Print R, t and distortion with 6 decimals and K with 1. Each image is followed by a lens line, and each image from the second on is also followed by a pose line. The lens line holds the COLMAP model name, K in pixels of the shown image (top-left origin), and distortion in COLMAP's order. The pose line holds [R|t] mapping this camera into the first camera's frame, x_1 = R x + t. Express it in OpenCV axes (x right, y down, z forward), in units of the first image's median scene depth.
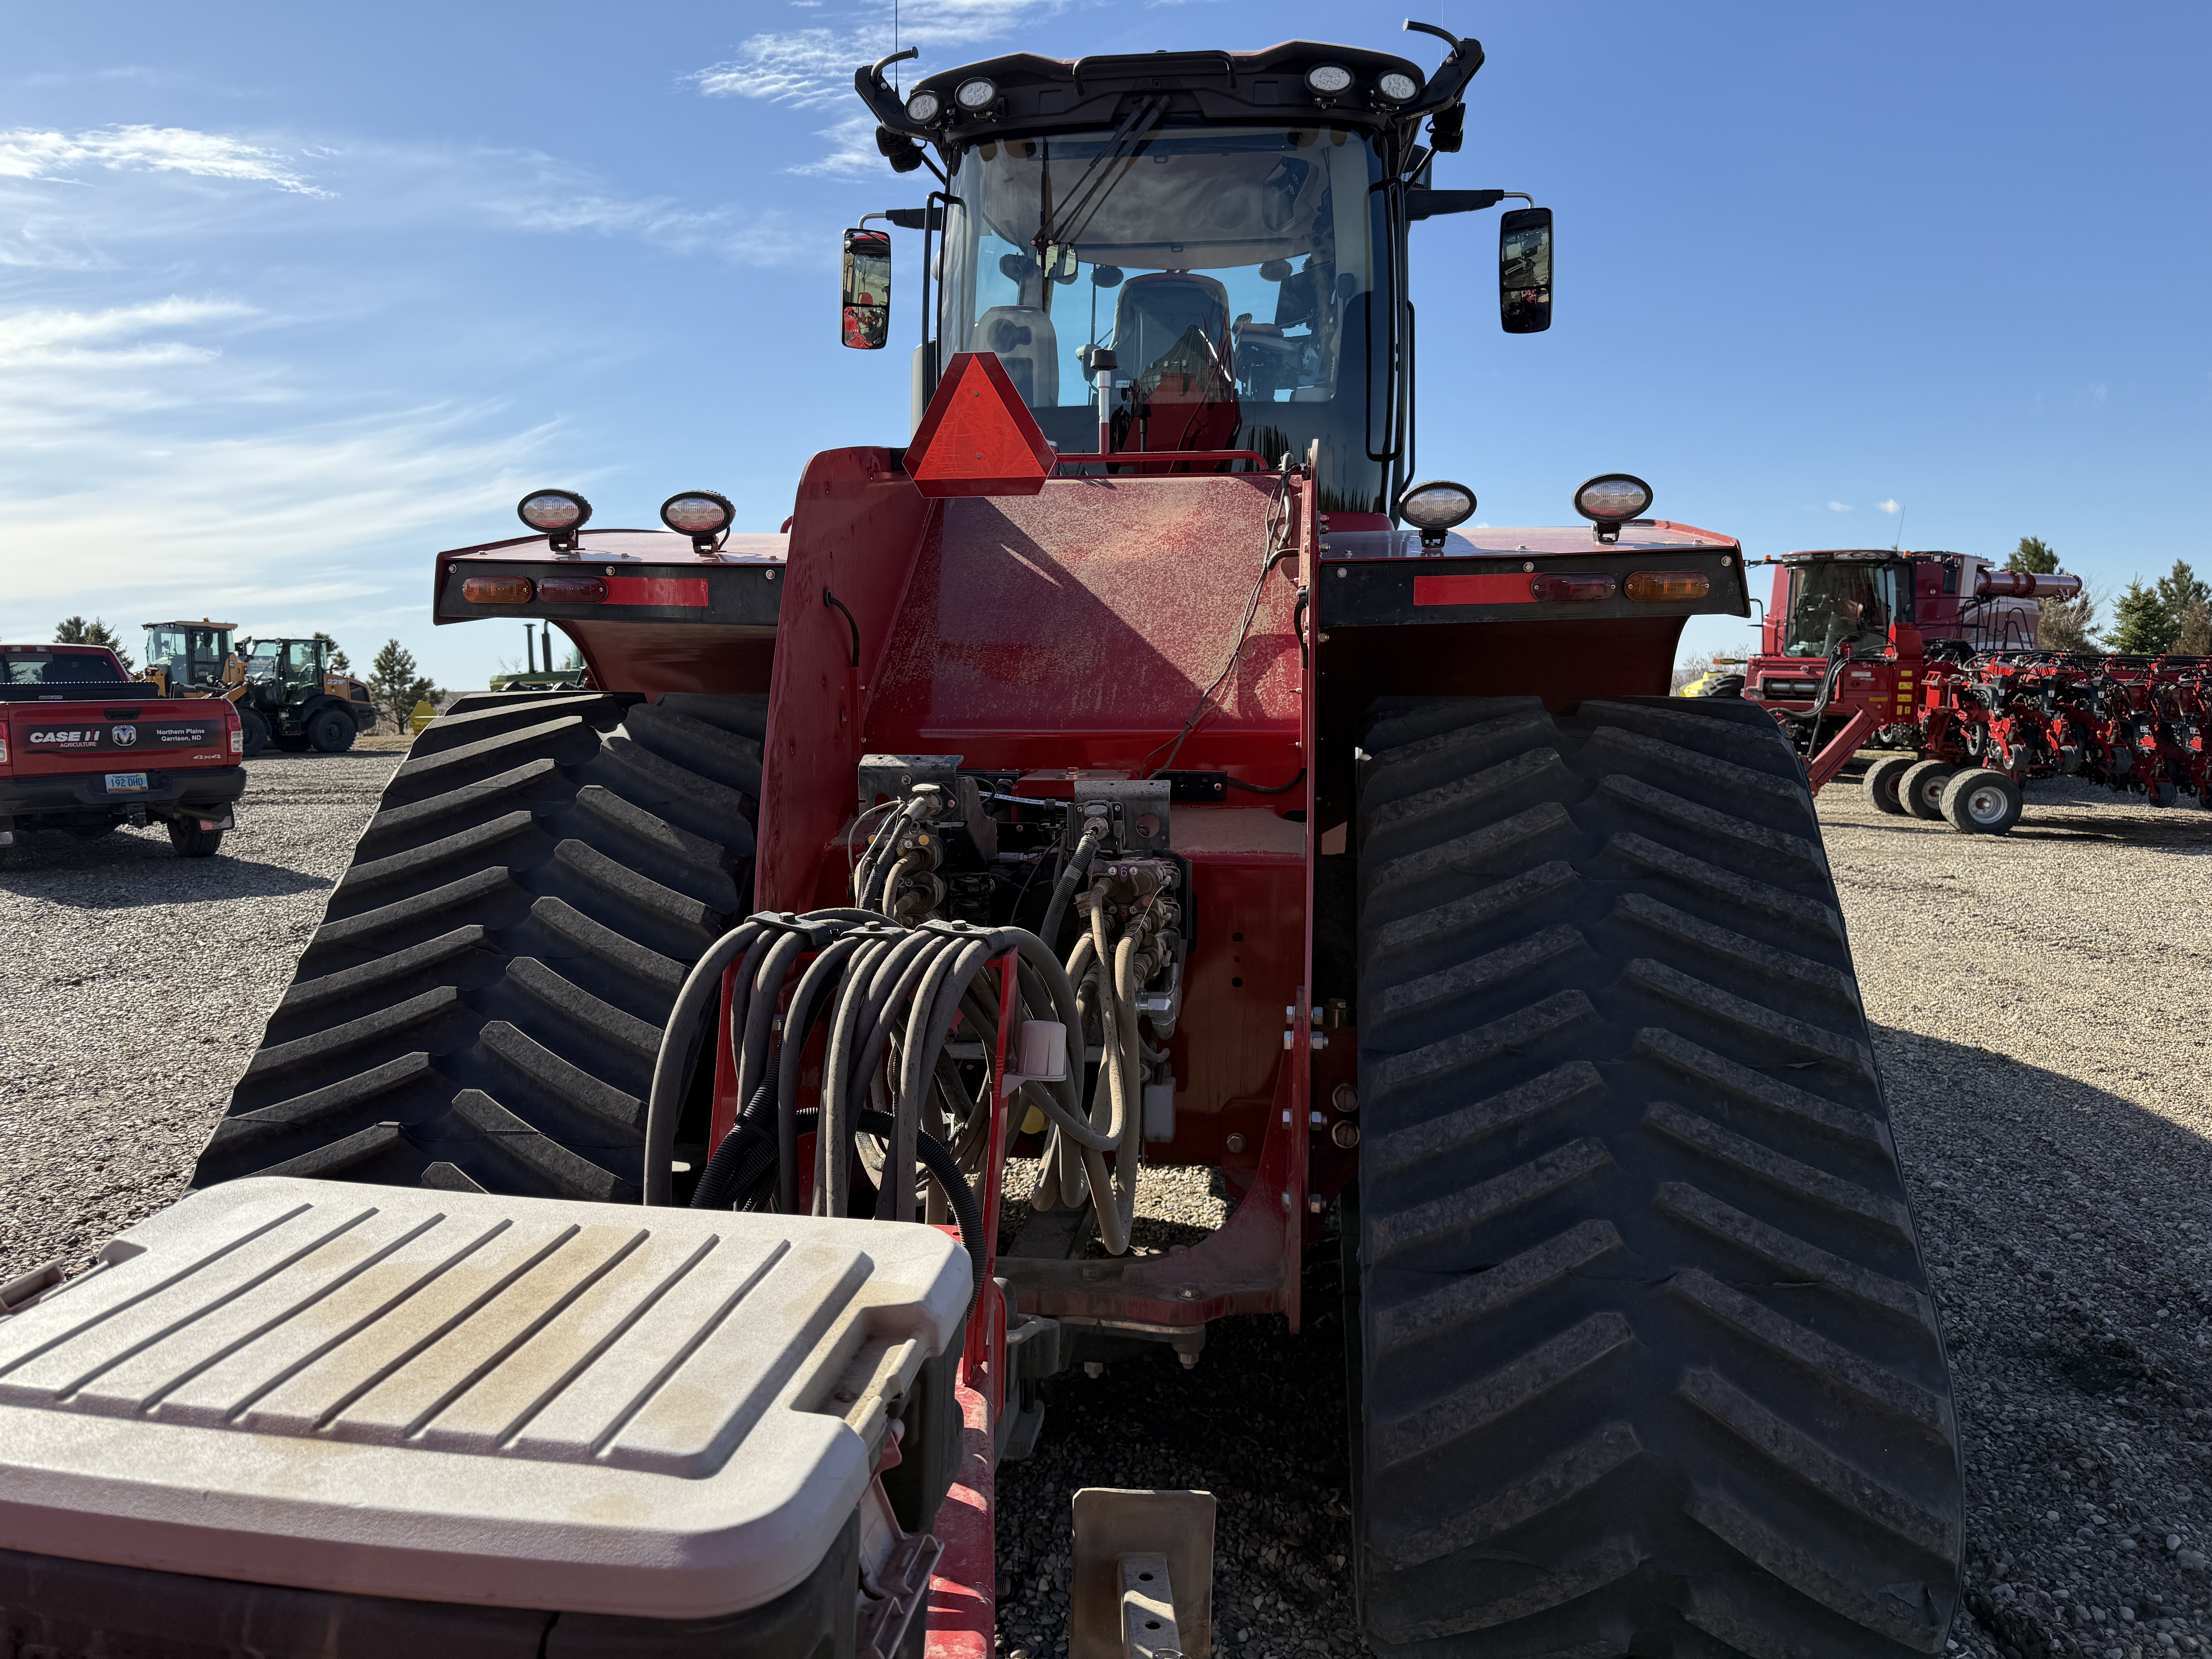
lens RADIAL K [[1443.6, 0, 1106.0], [0, 1443.6, 829.5], [0, 0, 1]] dist [-0.006171, -0.001016]
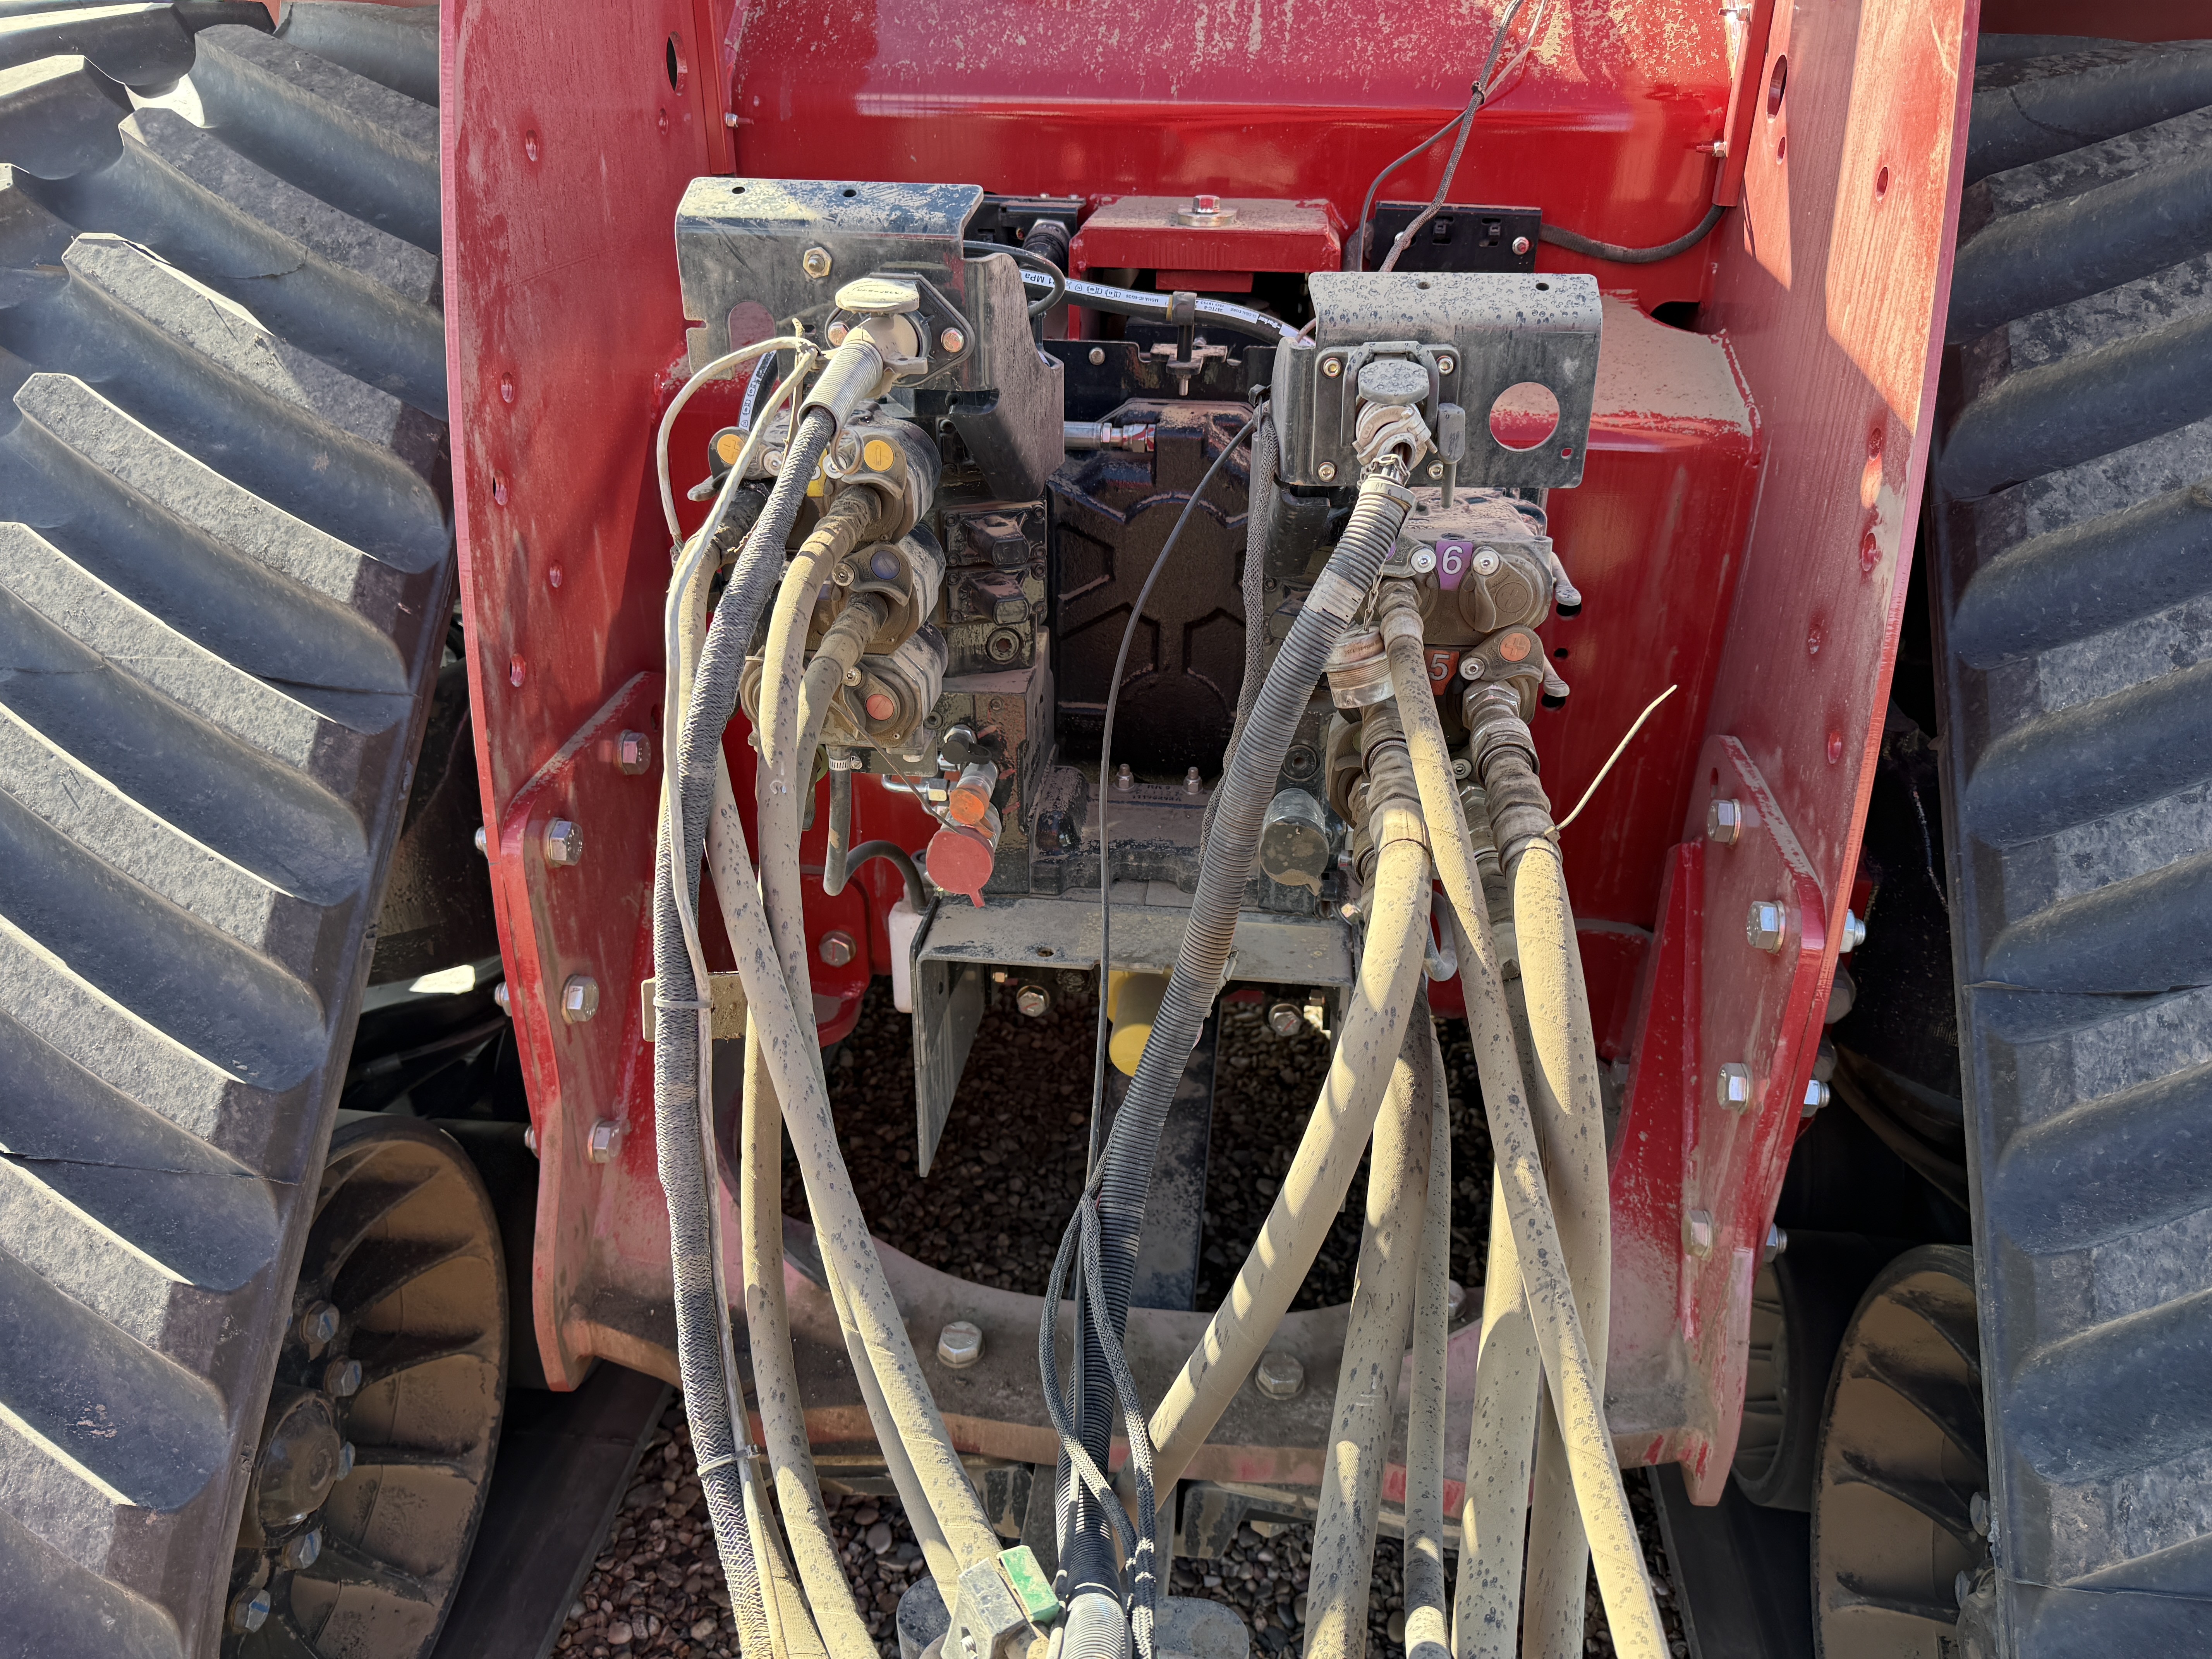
lens RADIAL K [[1542.8, 0, 1122.5], [0, 1542.8, 836.1], [0, 0, 1]] dist [-0.002622, -0.010346]
pose [[0.999652, 0.001555, 0.026341, -0.066961], [-0.011171, 0.929336, 0.369067, -0.038639], [-0.023905, -0.369232, 0.929030, 0.539655]]
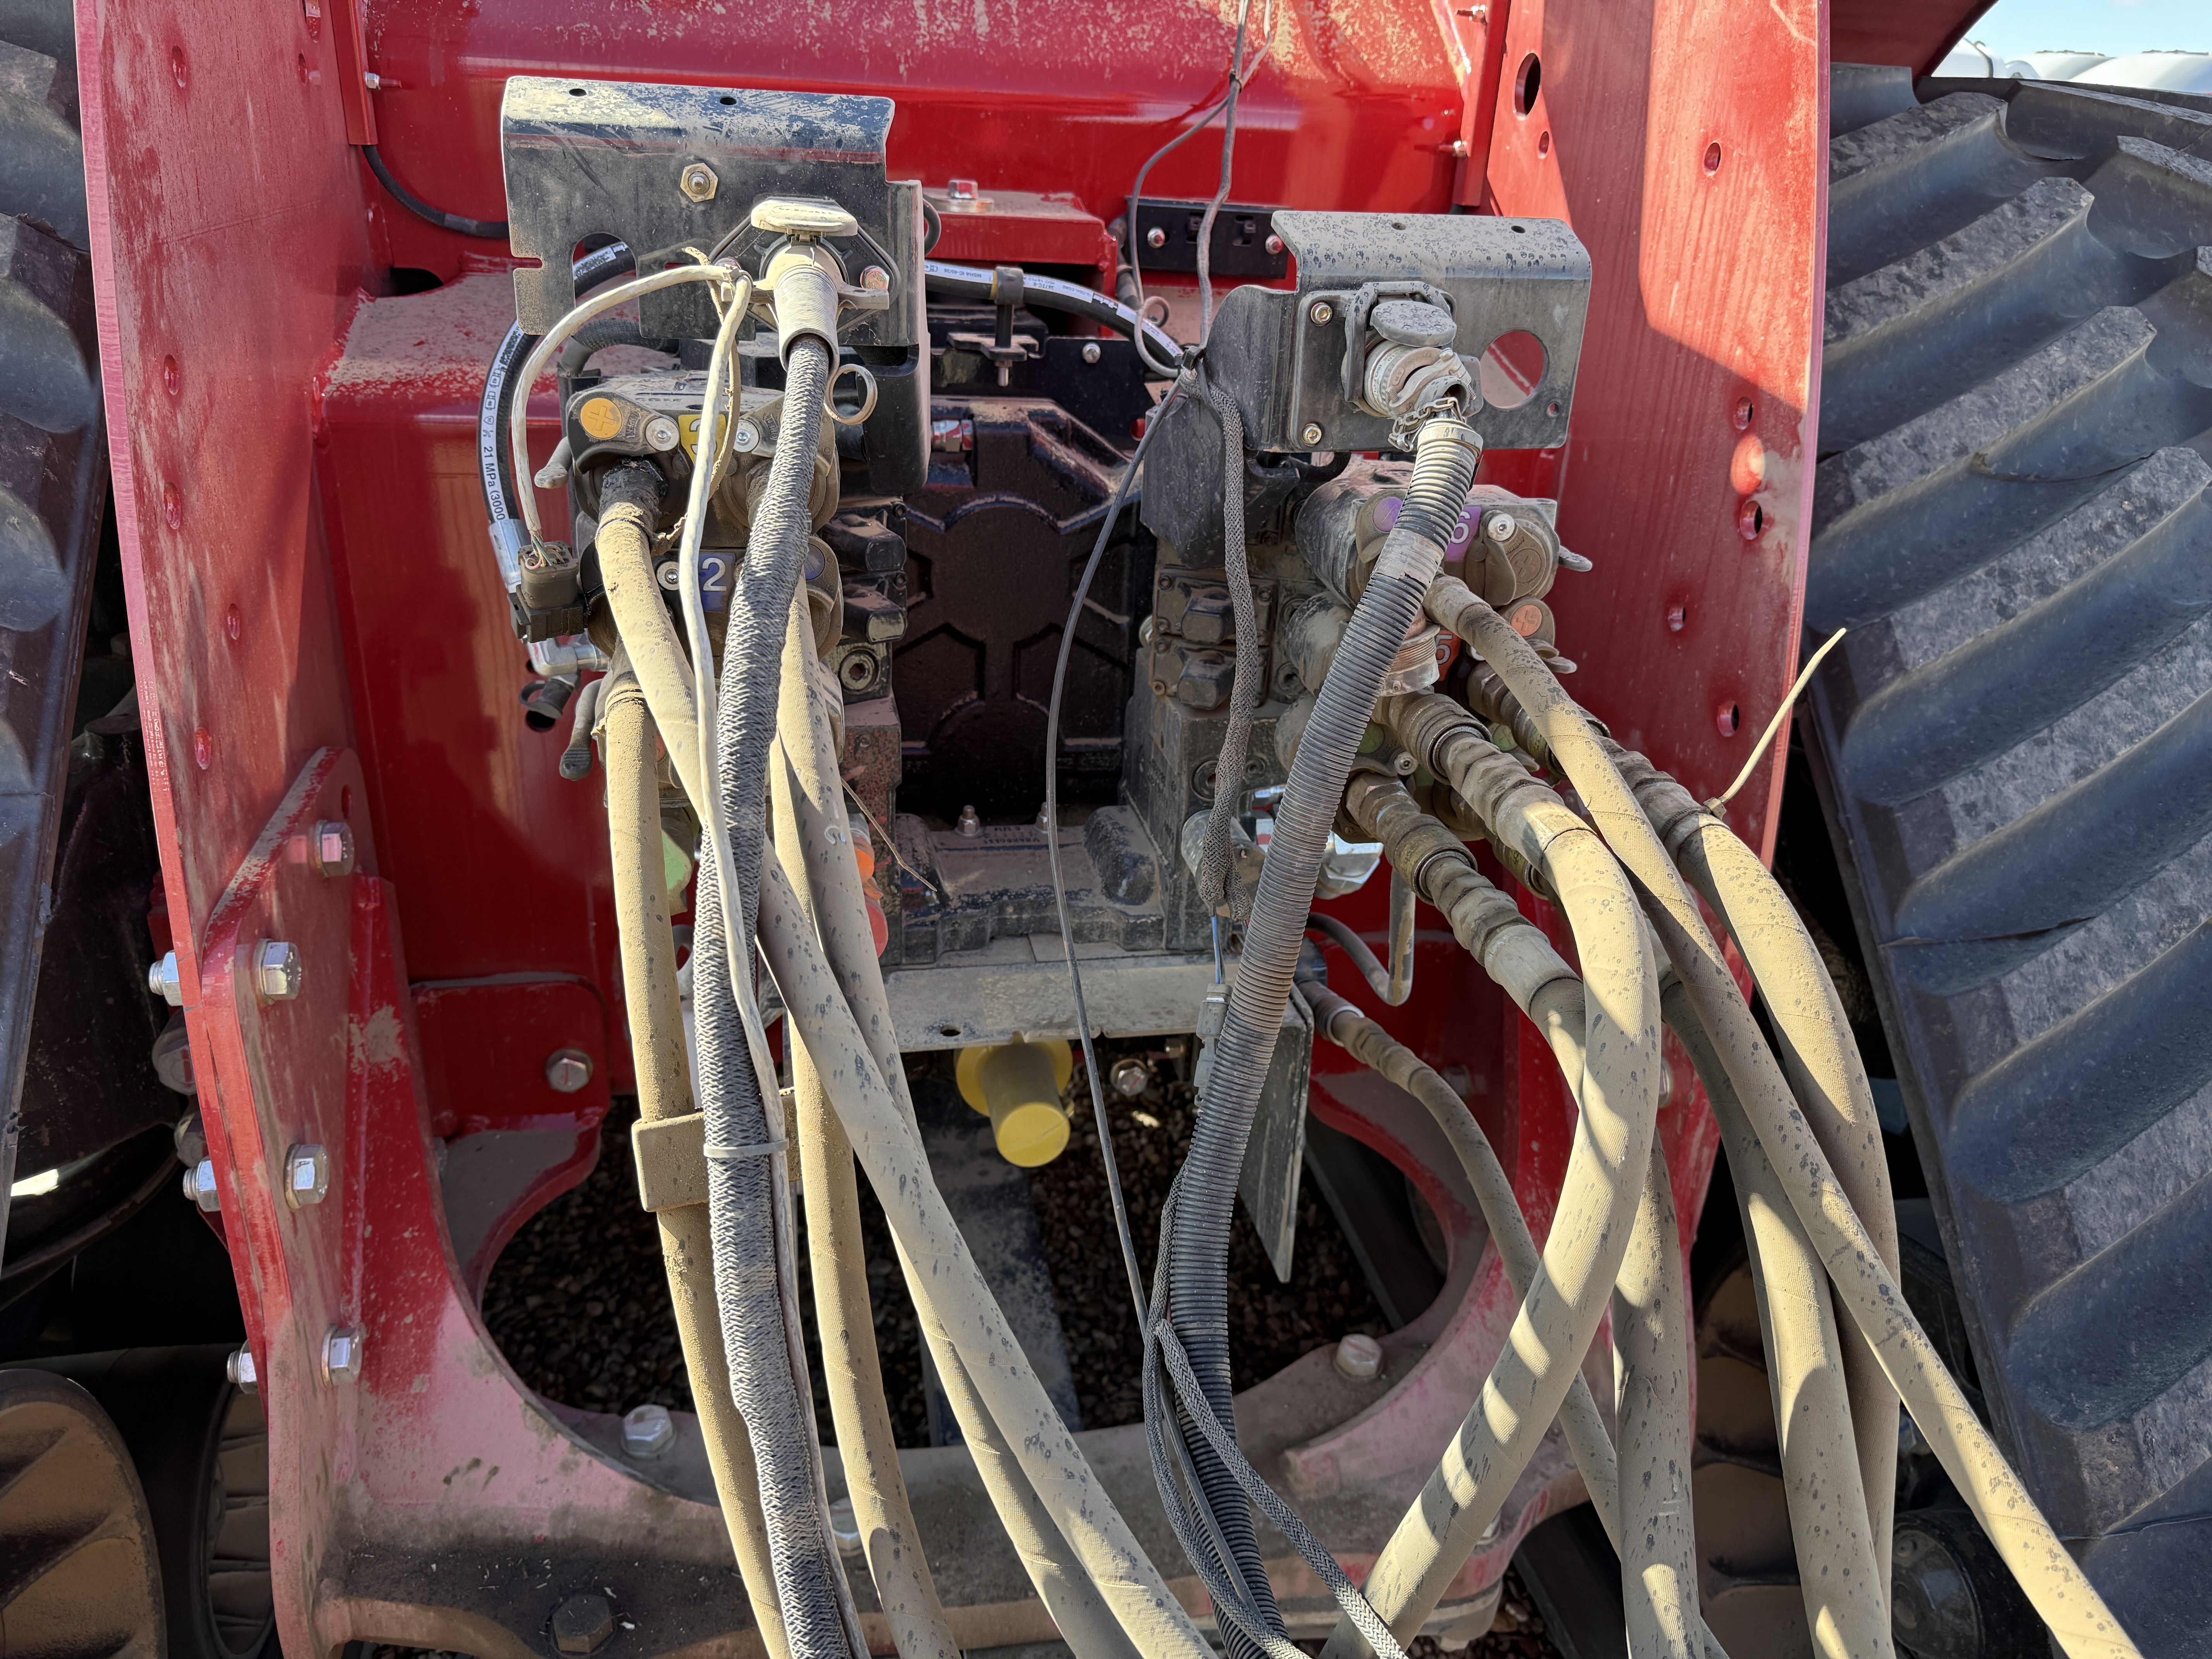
lens RADIAL K [[1554.1, 0, 1105.2], [0, 1554.1, 815.4], [0, 0, 1]] dist [-0.019383, 0.006540]
pose [[0.946647, -0.084880, 0.310893, -0.146870], [-0.017705, 0.949538, 0.313153, -0.012582], [-0.321785, -0.301950, 0.897374, 0.603785]]
